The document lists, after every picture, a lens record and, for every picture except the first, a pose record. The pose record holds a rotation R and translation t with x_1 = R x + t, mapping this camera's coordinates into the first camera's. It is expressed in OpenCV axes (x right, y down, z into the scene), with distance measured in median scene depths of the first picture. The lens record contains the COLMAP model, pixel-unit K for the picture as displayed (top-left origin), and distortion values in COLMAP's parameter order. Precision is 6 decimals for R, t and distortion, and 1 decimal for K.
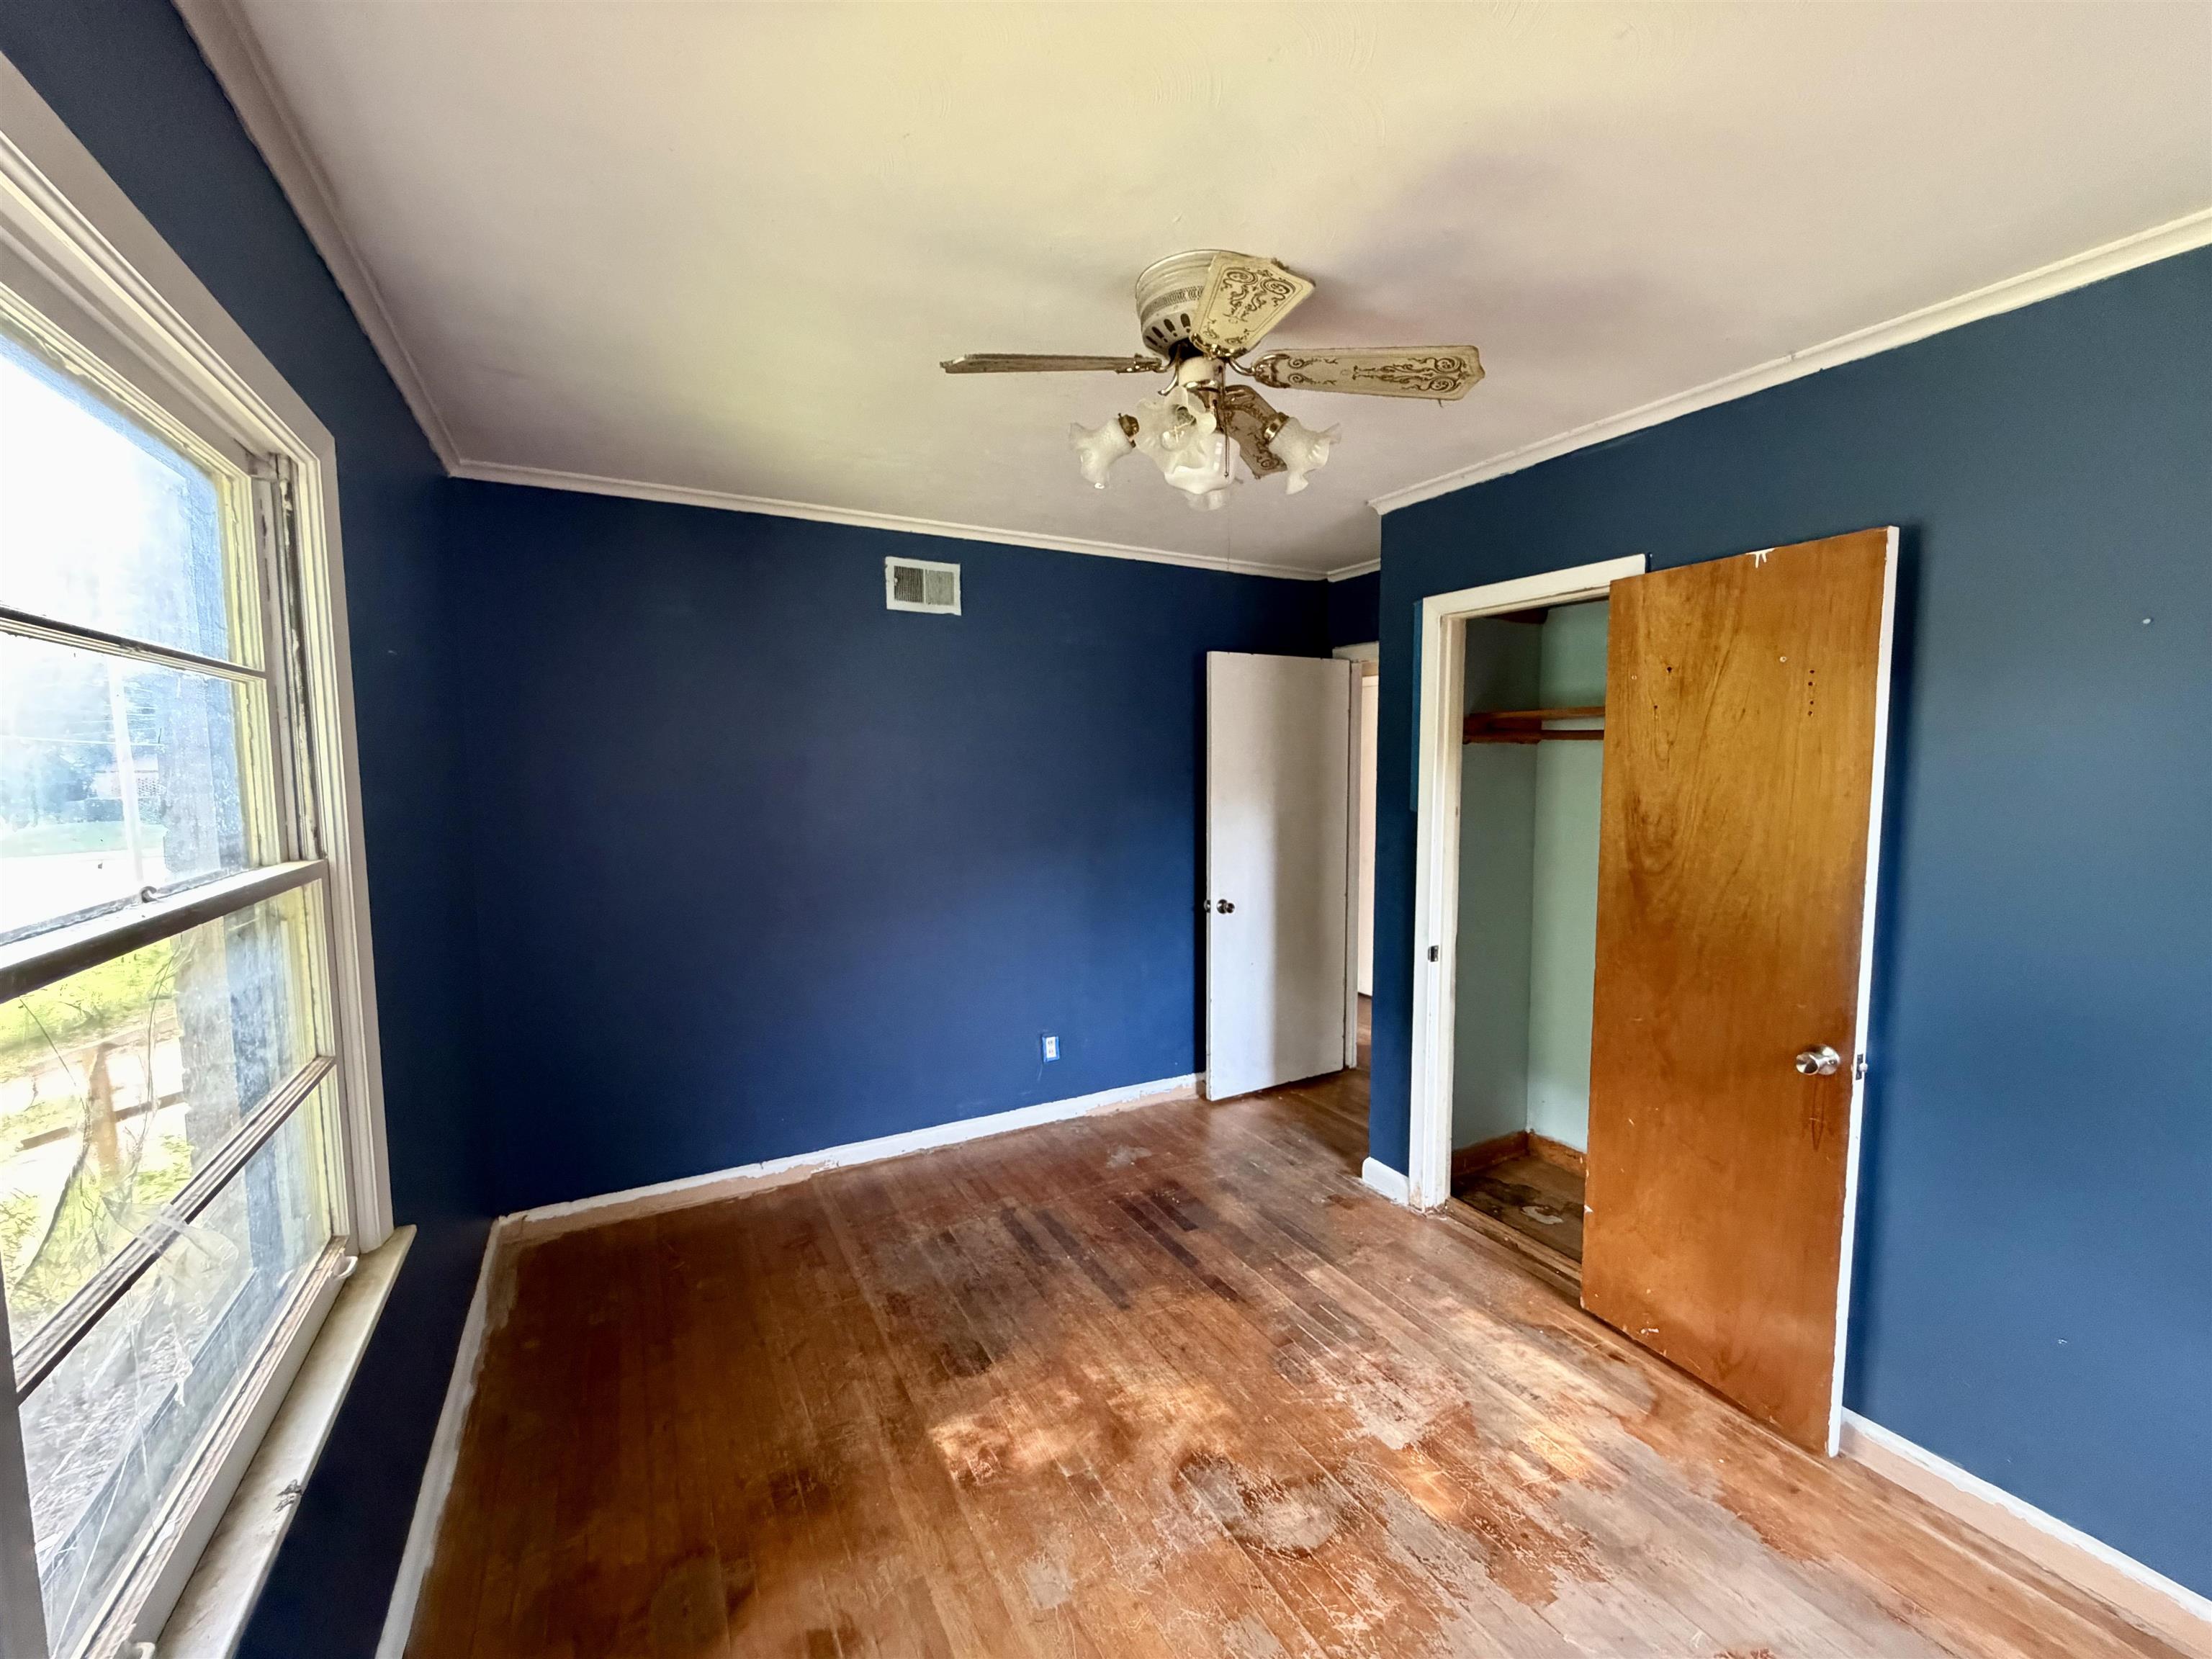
lens RADIAL K [[884.3, 0, 1109.1], [0, 884.3, 843.5], [0, 0, 1]] dist [-0.028276, 0.000323]
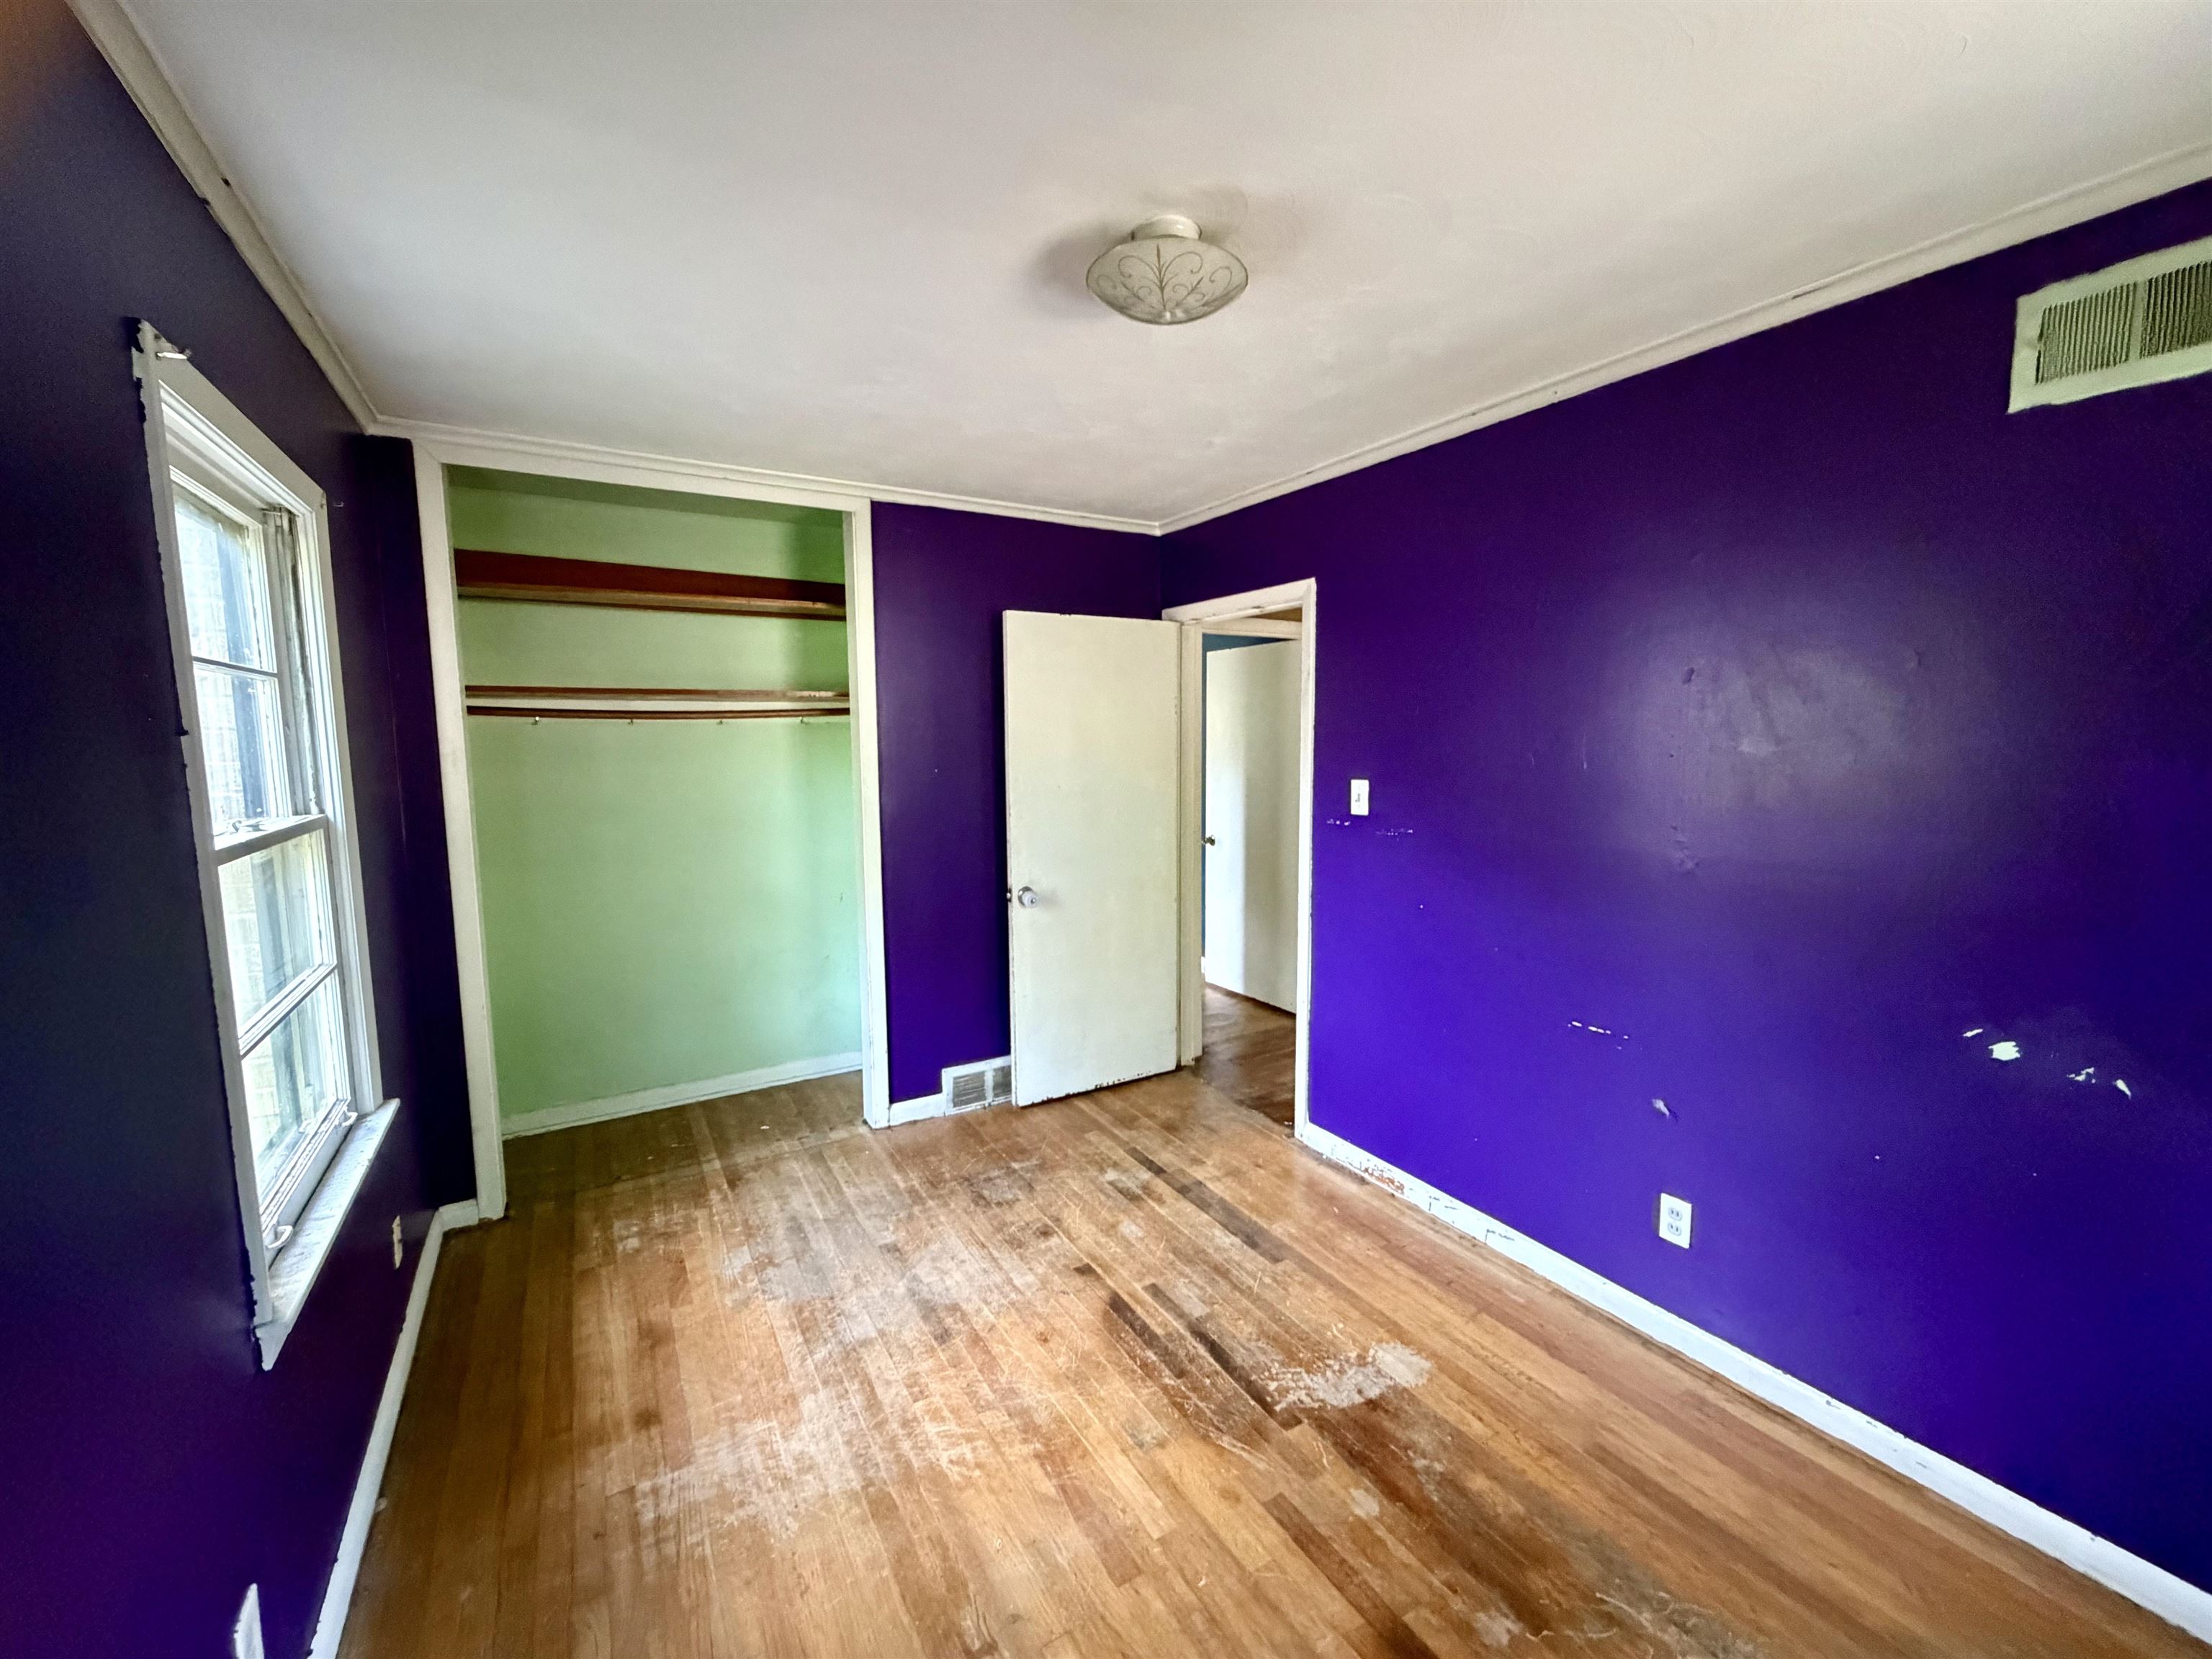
lens RADIAL K [[888.0, 0, 1106.0], [0, 888.0, 829.5], [0, 0, 1]] dist [0.002137, 0.000183]
pose [[0.999221, -0.014175, 0.036830, 0.230199], [0.013476, 0.999726, 0.019159, 0.032865], [-0.037091, -0.018647, 0.999138, -0.401231]]
